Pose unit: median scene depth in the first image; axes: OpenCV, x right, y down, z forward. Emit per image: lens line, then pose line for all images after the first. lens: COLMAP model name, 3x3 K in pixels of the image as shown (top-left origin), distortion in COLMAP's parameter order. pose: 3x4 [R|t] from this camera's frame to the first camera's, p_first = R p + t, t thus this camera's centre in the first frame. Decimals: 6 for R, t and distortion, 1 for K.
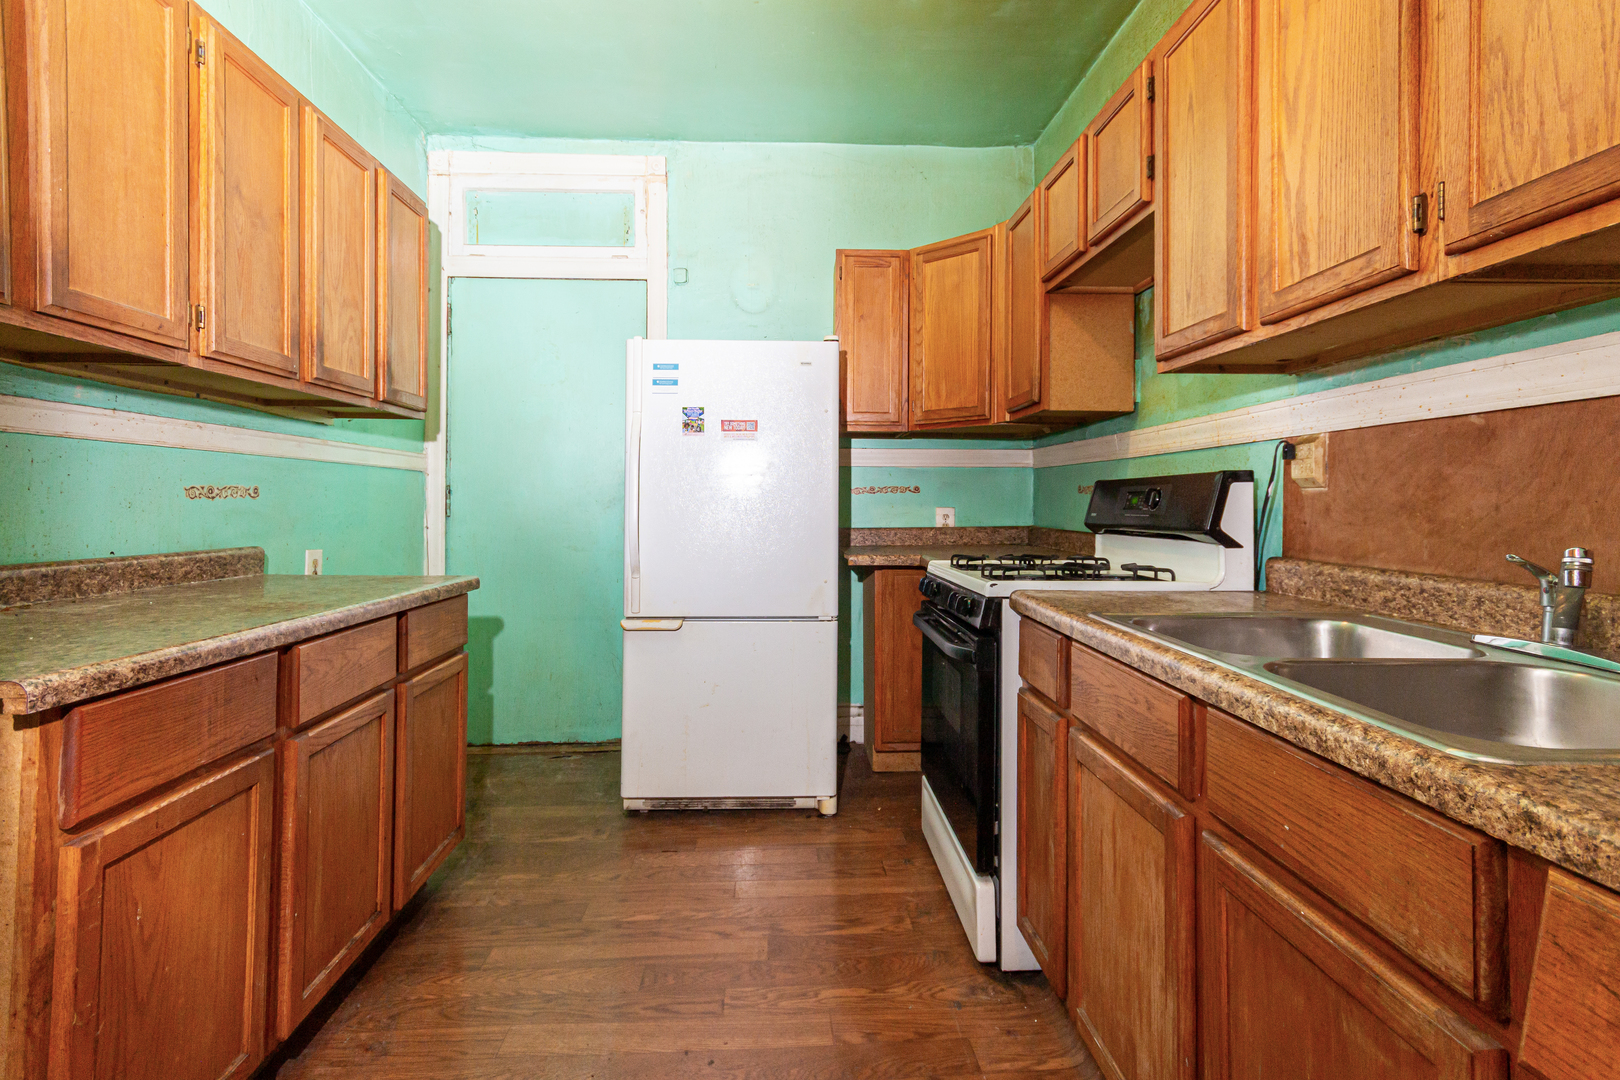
lens RADIAL K [[751.8, 0, 809.6], [0, 751.8, 499.1], [0, 0, 1]] dist [0.000492, 0.000062]
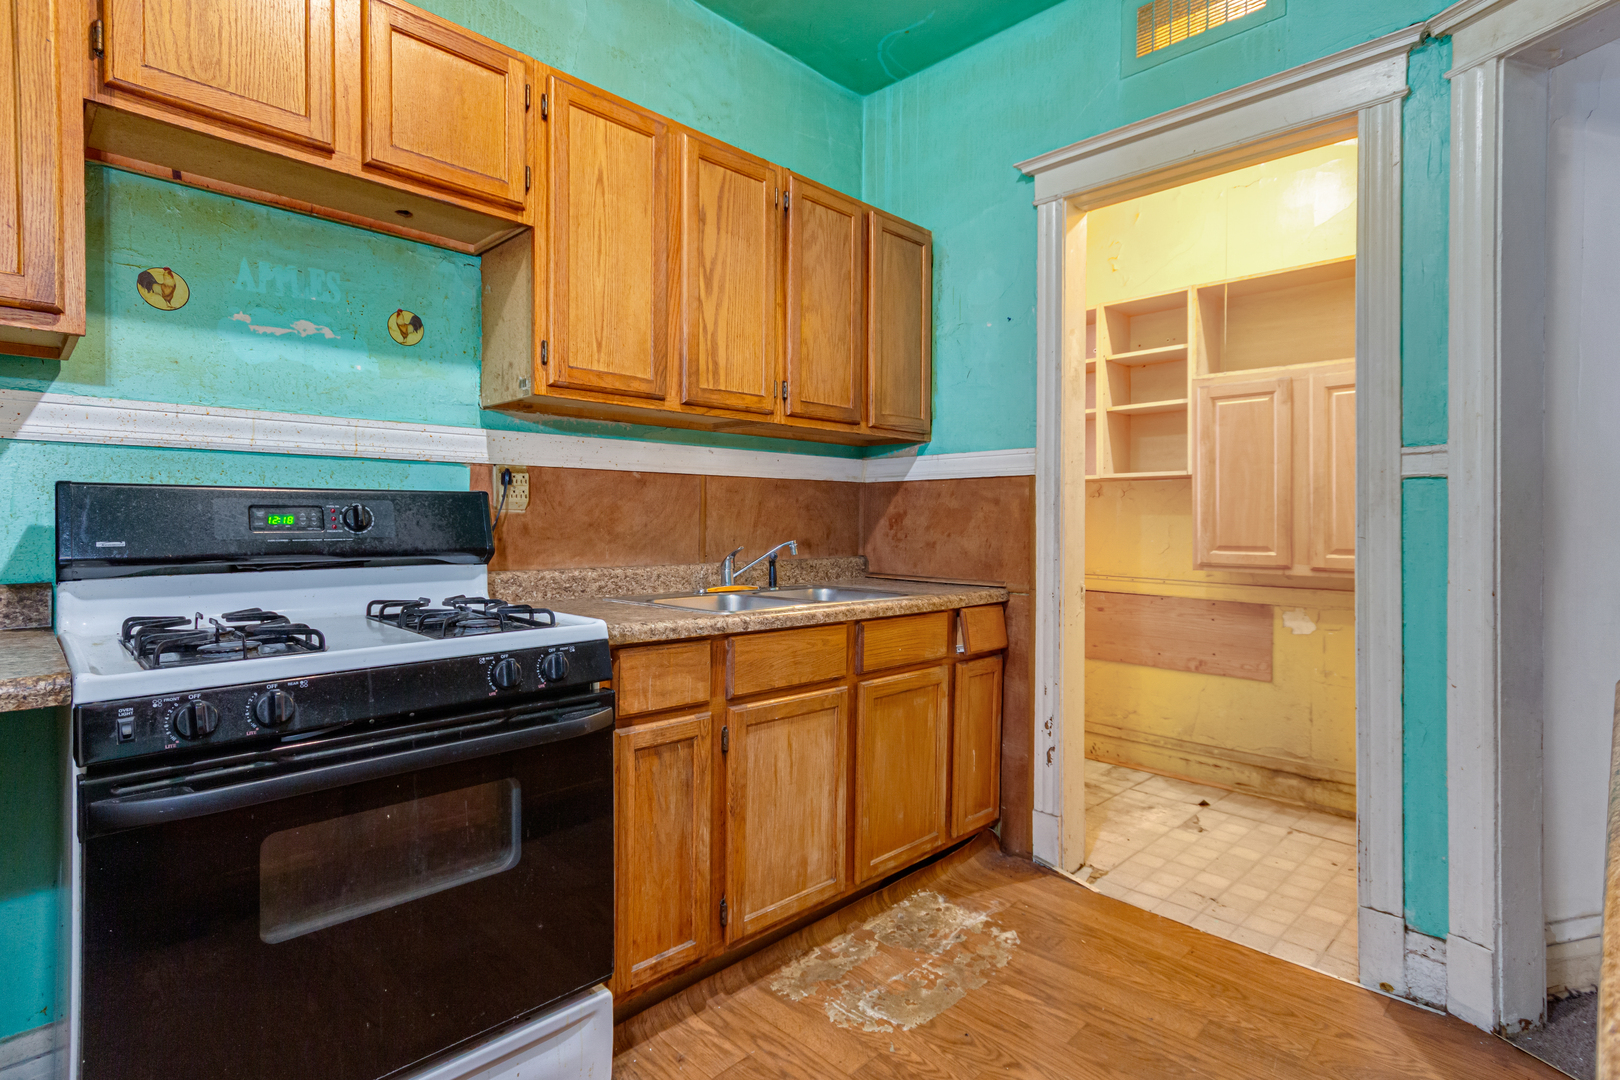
lens RADIAL K [[867.5, 0, 810.0], [0, 867.5, 540.0], [0, 0, 1]] dist [0.000576, 0.000091]
pose [[-0.663903, -0.020659, 0.747533, -0.831727], [-0.010614, 0.999778, 0.018204, 0.004043], [-0.747743, 0.004151, -0.663975, 1.908821]]
